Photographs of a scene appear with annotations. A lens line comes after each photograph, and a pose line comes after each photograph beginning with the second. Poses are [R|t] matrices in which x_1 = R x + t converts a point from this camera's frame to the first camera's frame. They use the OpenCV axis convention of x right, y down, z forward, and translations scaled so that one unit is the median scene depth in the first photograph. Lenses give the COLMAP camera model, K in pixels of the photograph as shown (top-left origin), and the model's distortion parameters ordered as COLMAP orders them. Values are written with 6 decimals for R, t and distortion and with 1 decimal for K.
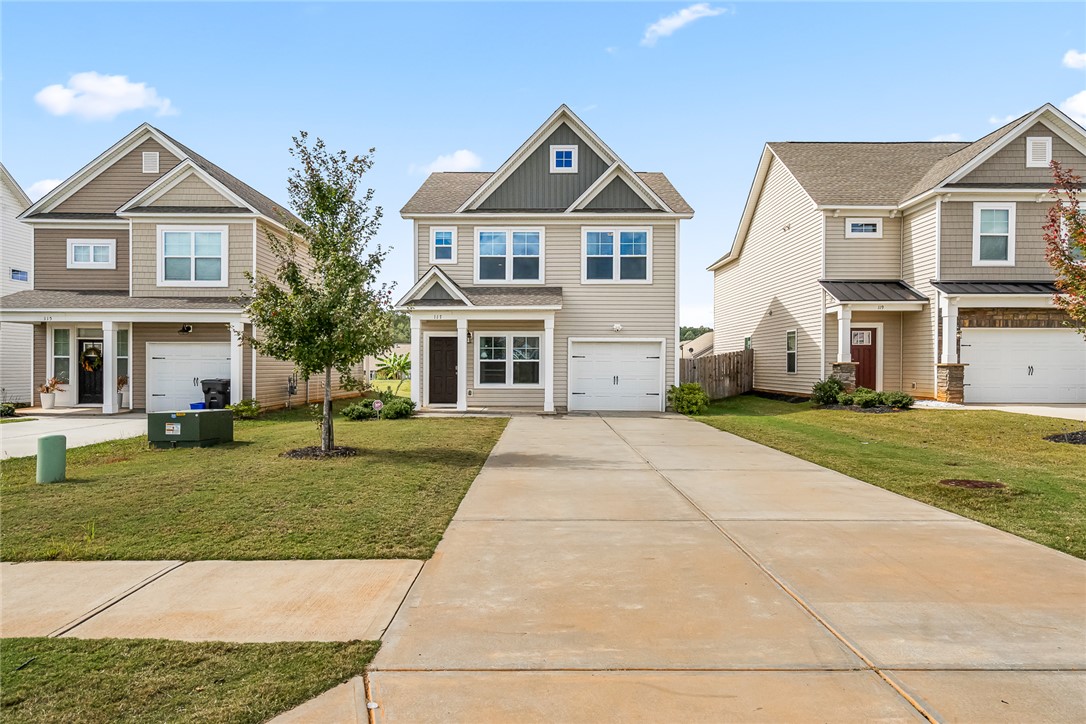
lens RADIAL K [[640.3, 0, 544.2], [0, 640.3, 370.8], [0, 0, 1]] dist [-0.000808, 0.004742]
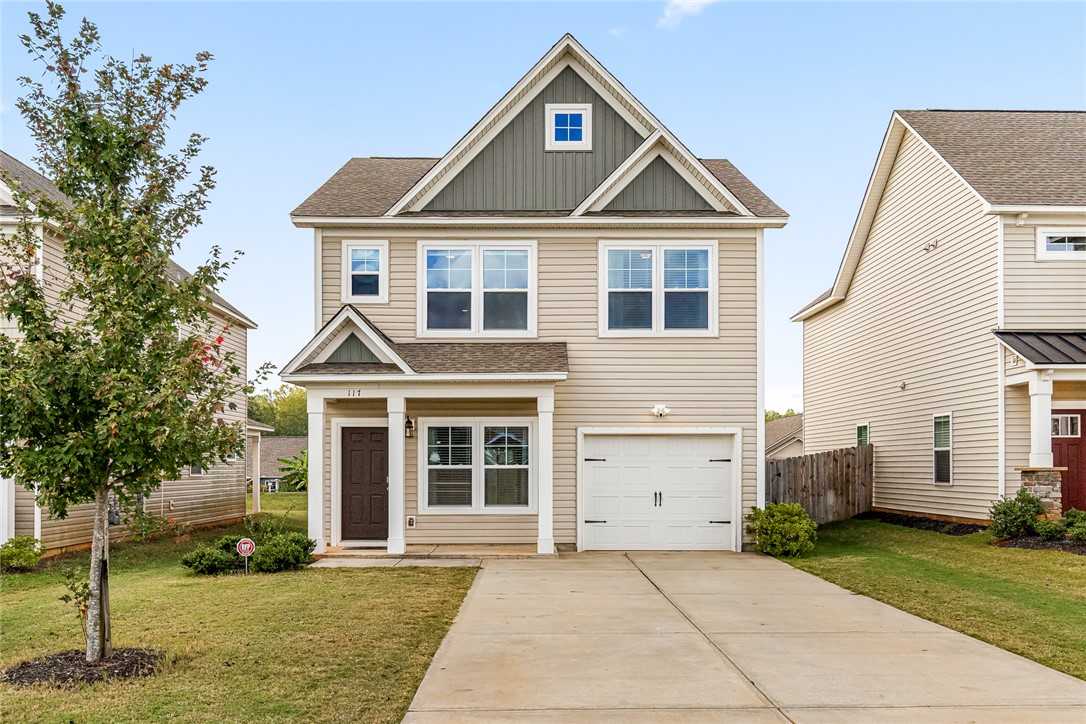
lens RADIAL K [[919.9, 0, 552.6], [0, 919.9, 453.5], [0, 0, 1]] dist [0.023708, -0.002725]
pose [[0.999738, -0.004344, 0.022459, -0.004668], [0.004845, 0.999740, -0.022300, -0.008987], [-0.022356, 0.022403, 0.999499, 0.151920]]
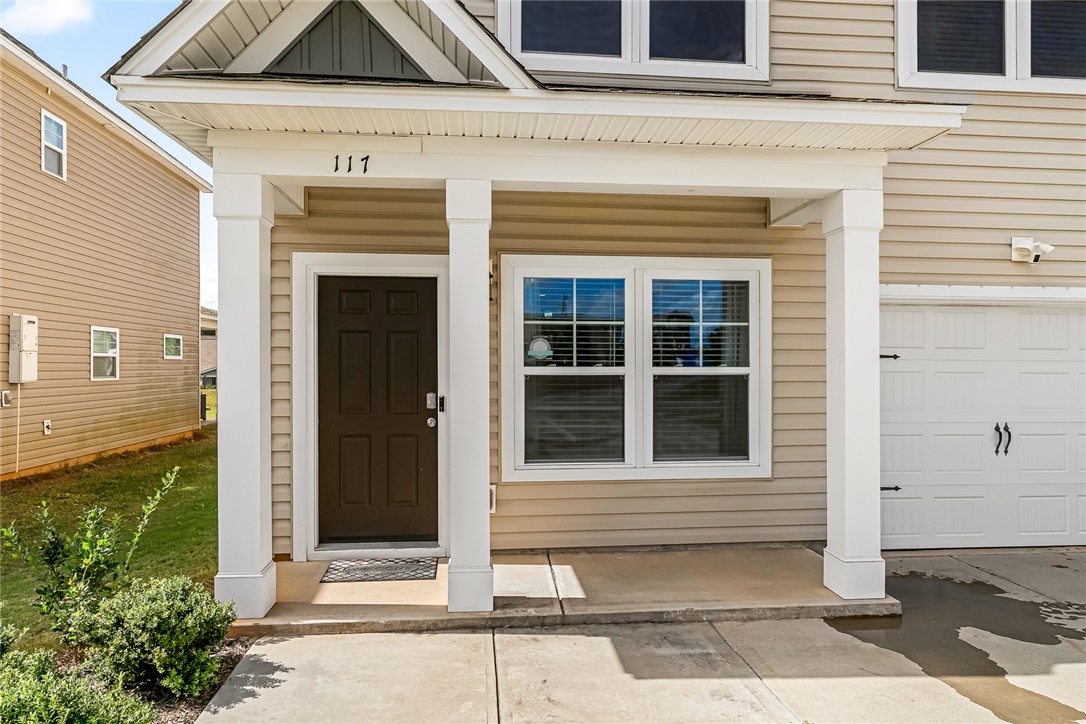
lens RADIAL K [[710.2, 0, 565.9], [0, 710.2, 367.5], [0, 0, 1]] dist [-0.003224, -0.002485]
pose [[0.992401, -0.002440, 0.123018, -0.119253], [0.003048, 0.999984, -0.004758, -0.016240], [-0.123004, 0.005097, 0.992393, 0.722373]]
